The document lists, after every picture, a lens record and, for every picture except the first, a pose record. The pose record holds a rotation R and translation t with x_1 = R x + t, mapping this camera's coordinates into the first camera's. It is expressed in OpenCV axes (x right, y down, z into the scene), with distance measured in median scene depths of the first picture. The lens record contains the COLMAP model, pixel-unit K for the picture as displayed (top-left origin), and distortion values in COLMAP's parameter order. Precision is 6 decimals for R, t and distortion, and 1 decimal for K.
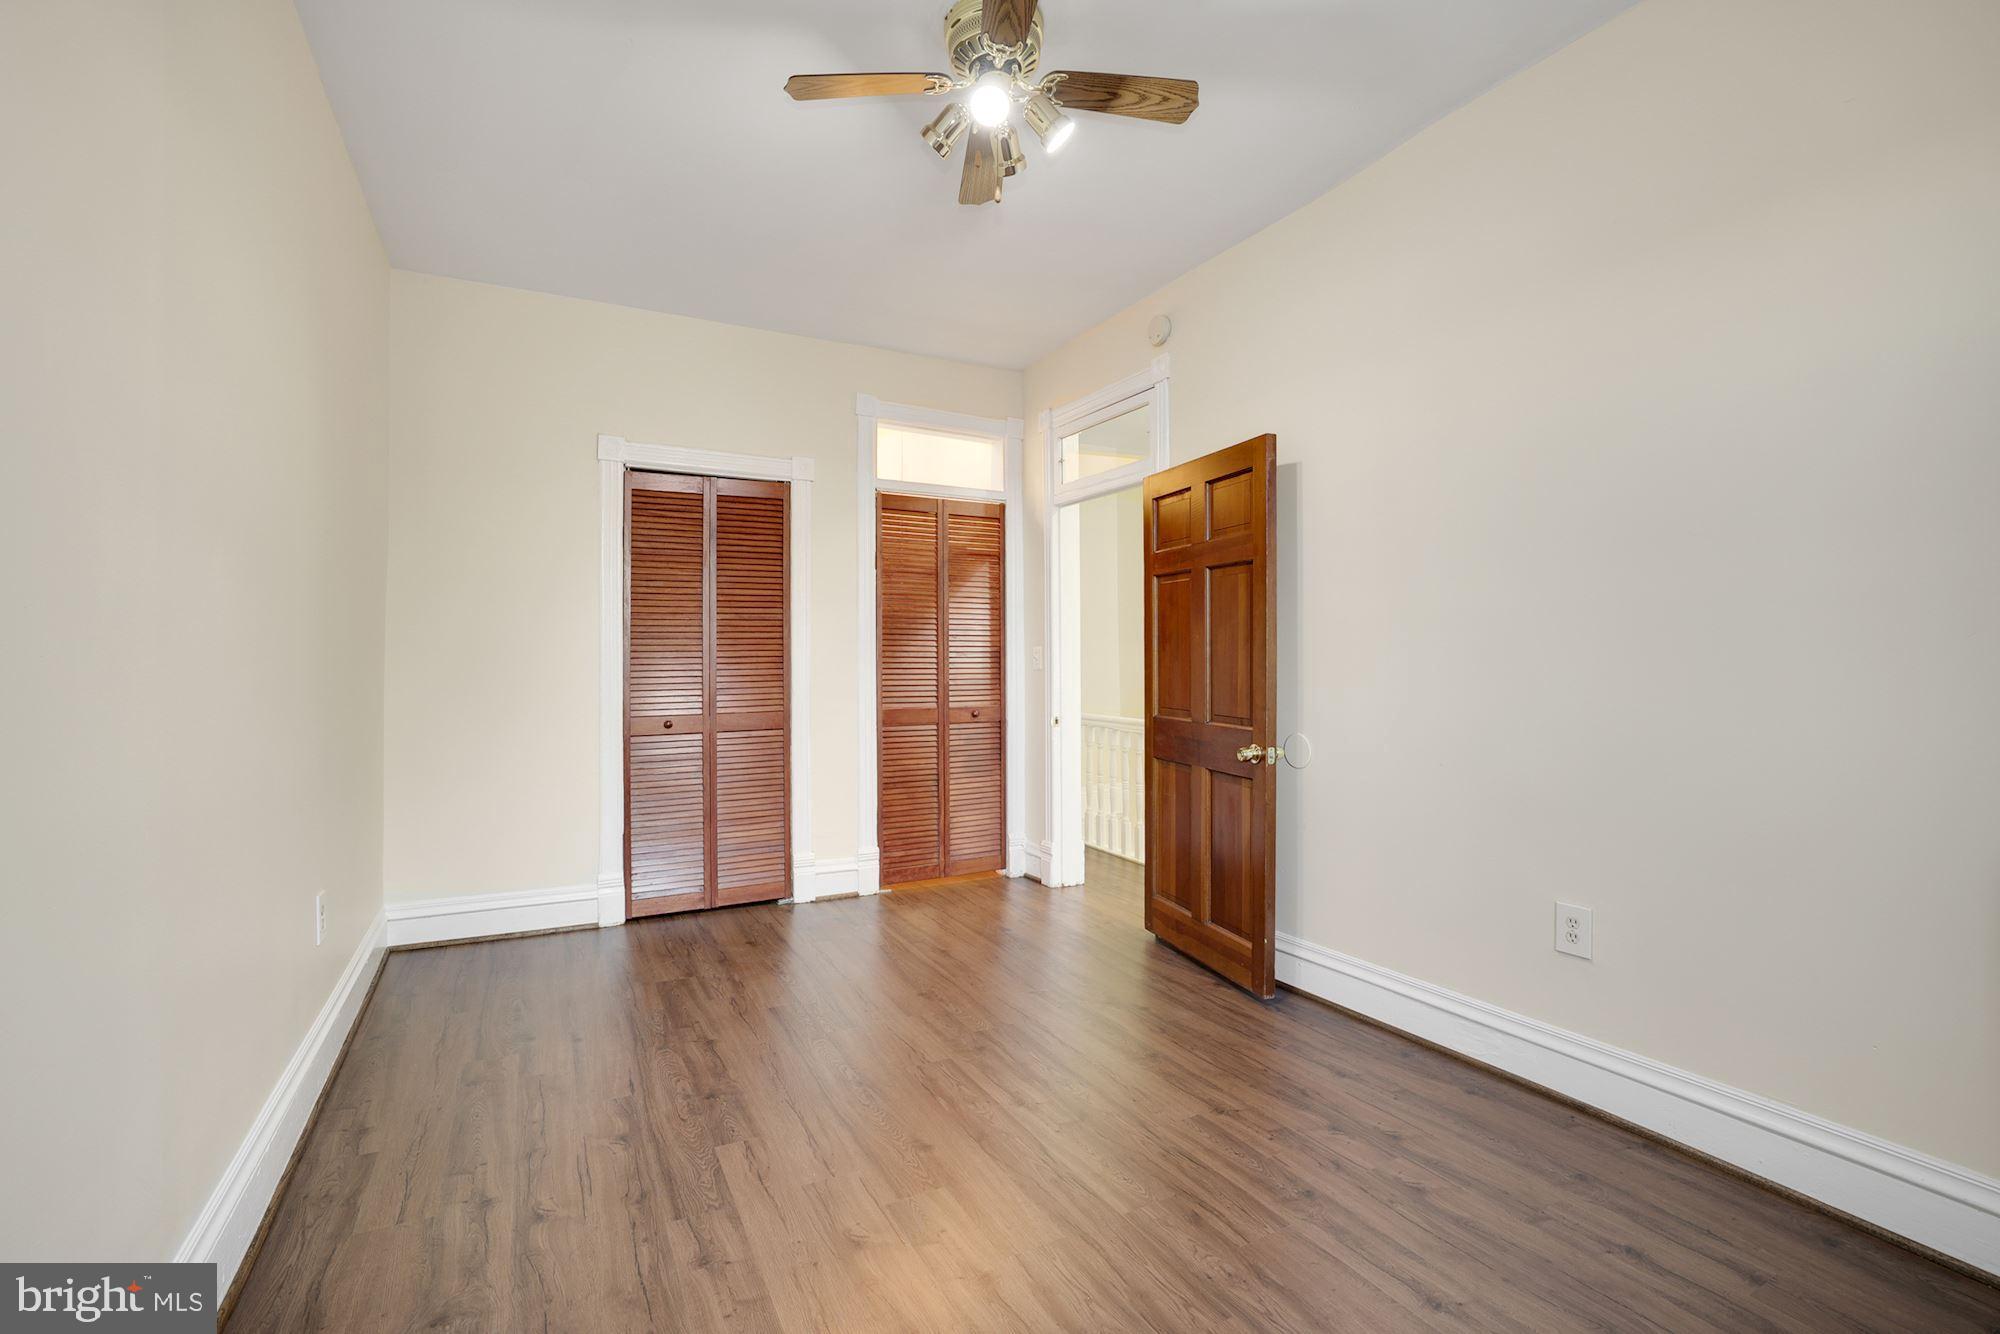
lens RADIAL K [[893.6, 0, 1000.0], [0, 893.6, 649.8], [0, 0, 1]] dist [-0.051494, 0.019237]
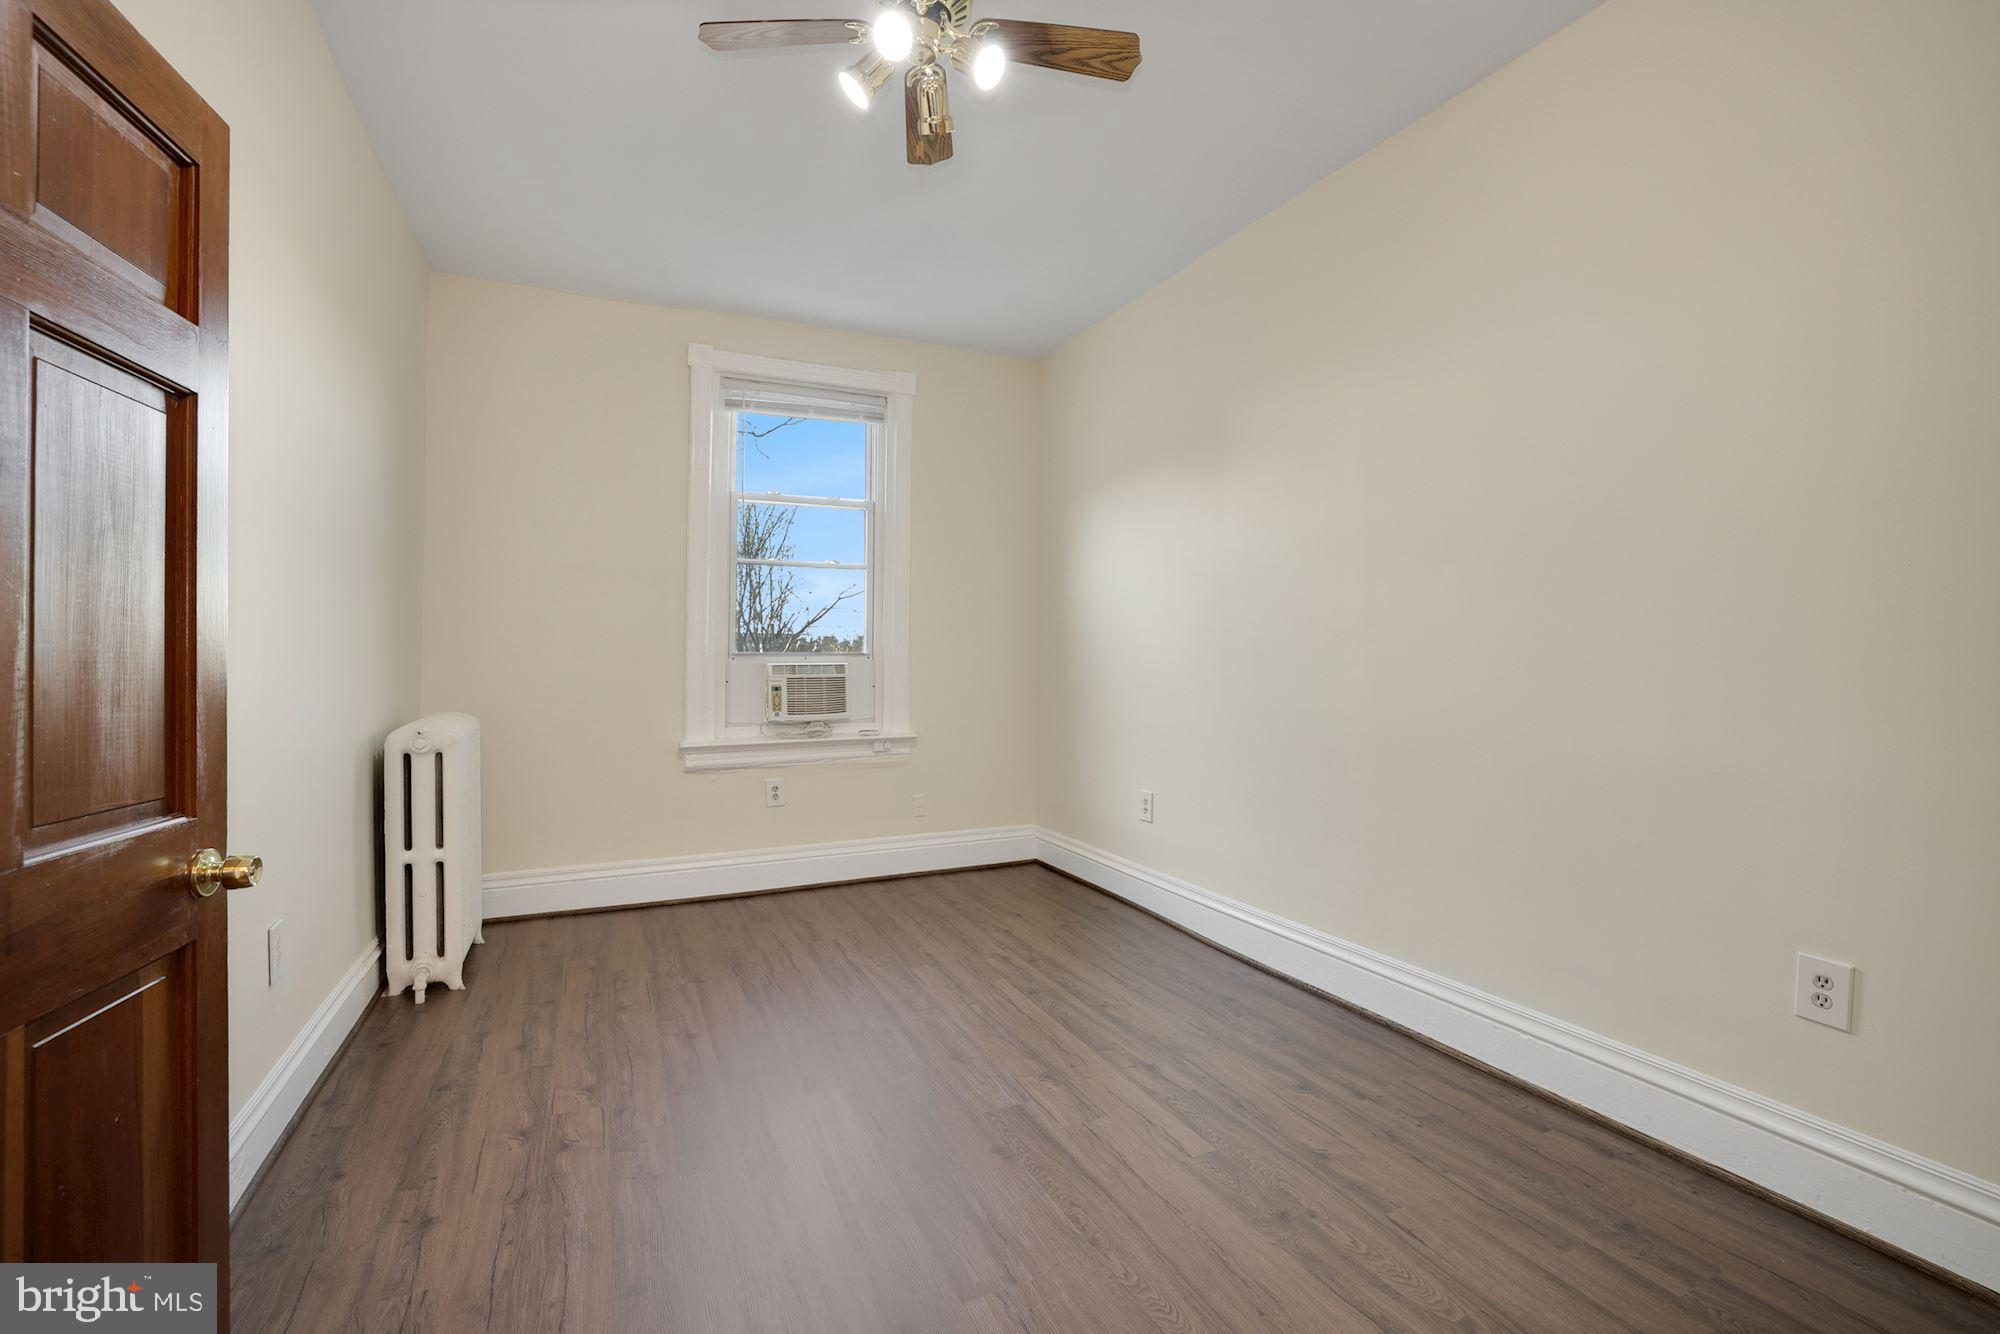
lens RADIAL K [[883.2, 0, 1003.3], [0, 883.2, 658.7], [0, 0, 1]] dist [-0.045515, 0.017508]
pose [[-0.998214, 0.004198, 0.059585, -0.121565], [0.003737, 0.999962, -0.007854, 0.027443], [-0.059616, -0.007618, -0.998192, 1.610086]]
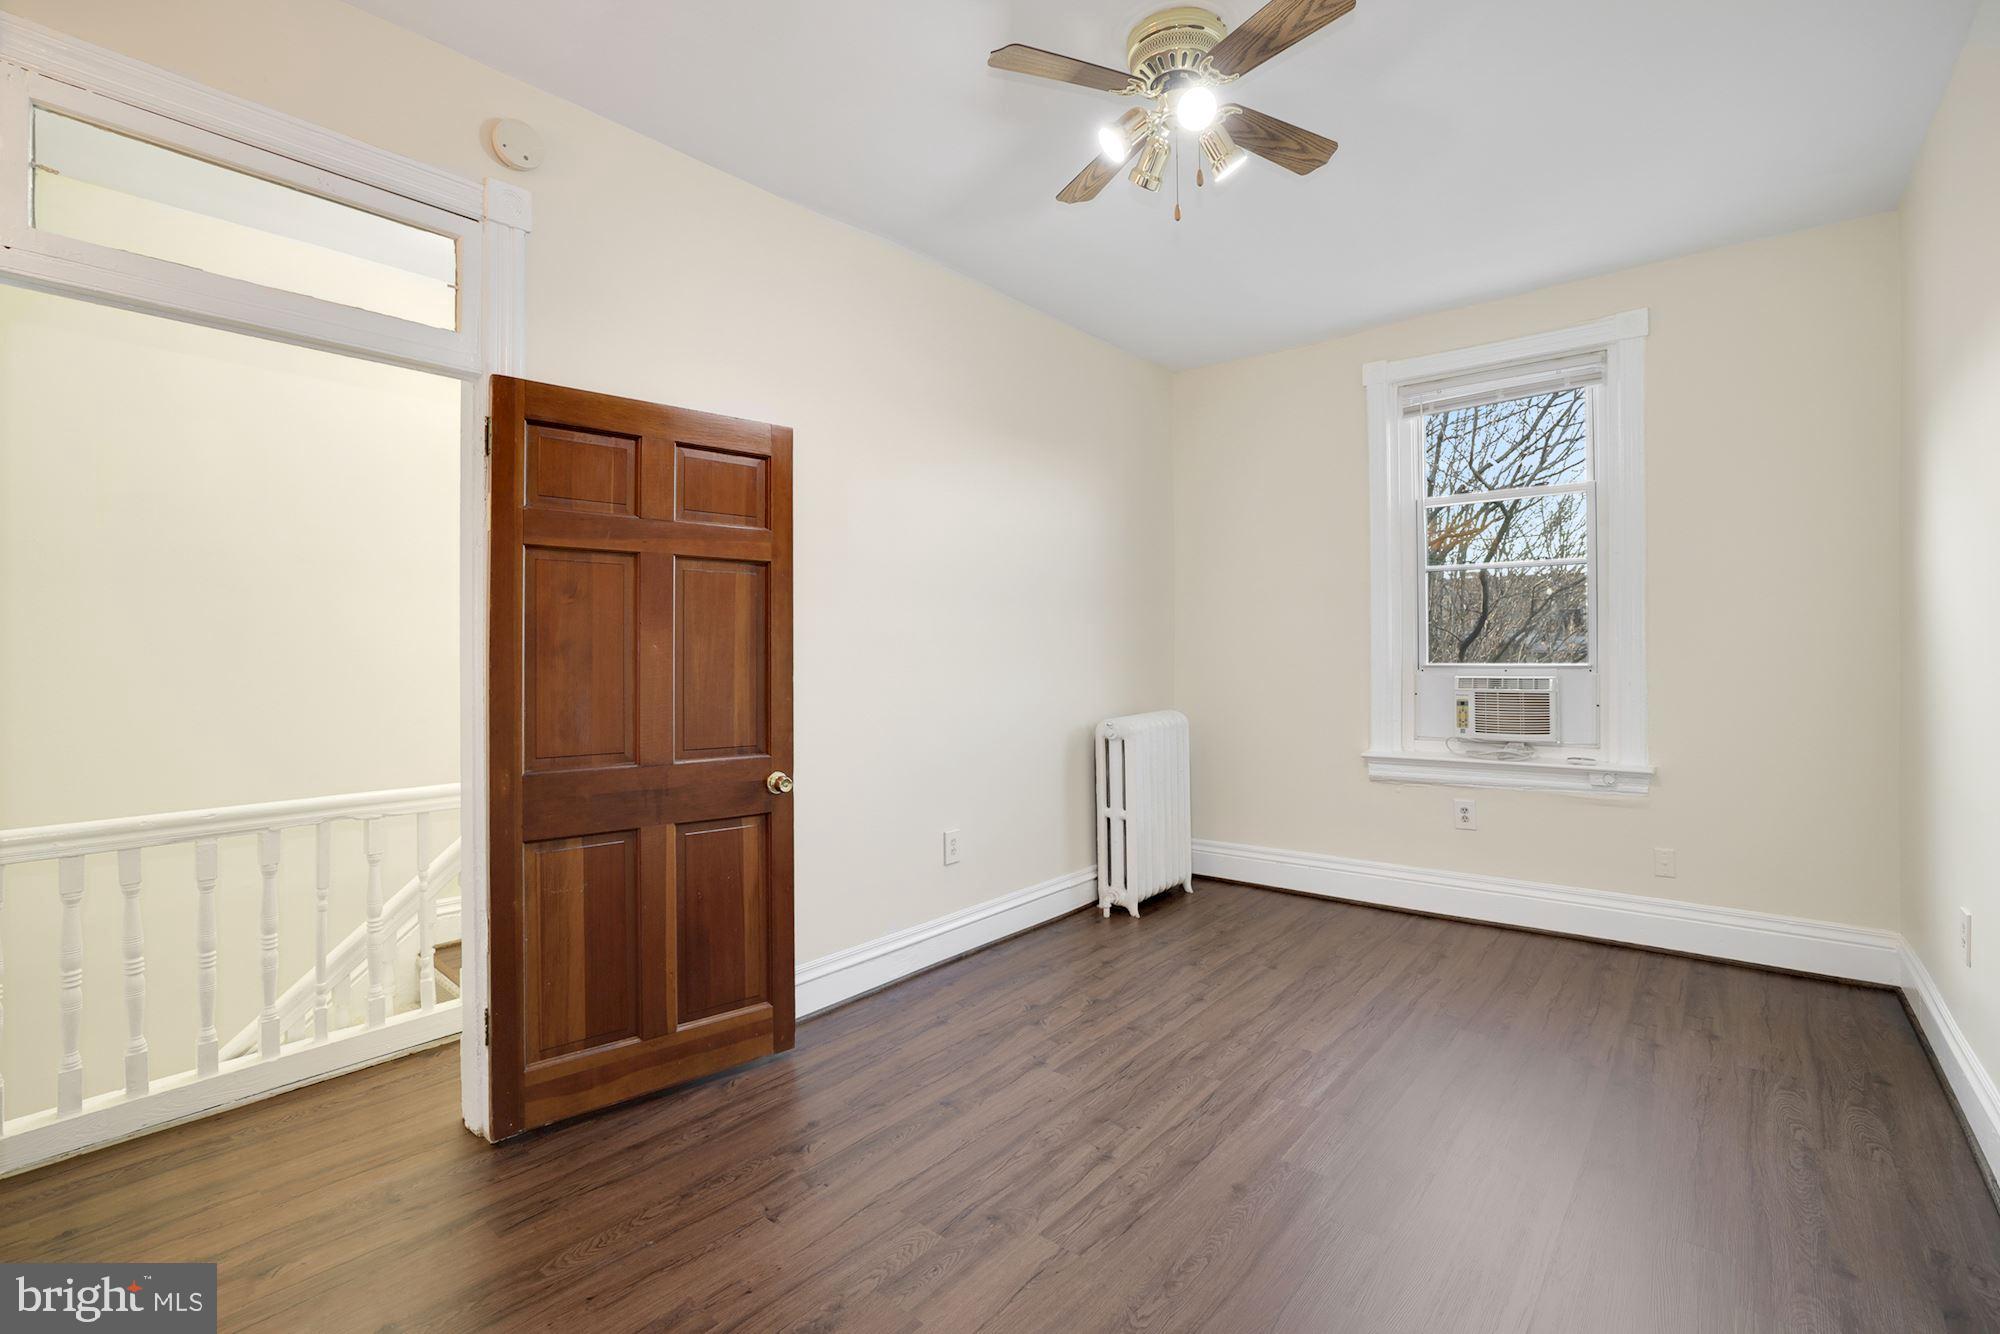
lens RADIAL K [[883.2, 0, 1003.3], [0, 883.2, 658.7], [0, 0, 1]] dist [-0.045515, 0.017508]
pose [[-0.367057, -0.000569, 0.930198, -0.712958], [-0.000948, 1.000000, 0.000238, -0.008015], [-0.930198, -0.000795, -0.367057, 1.301804]]
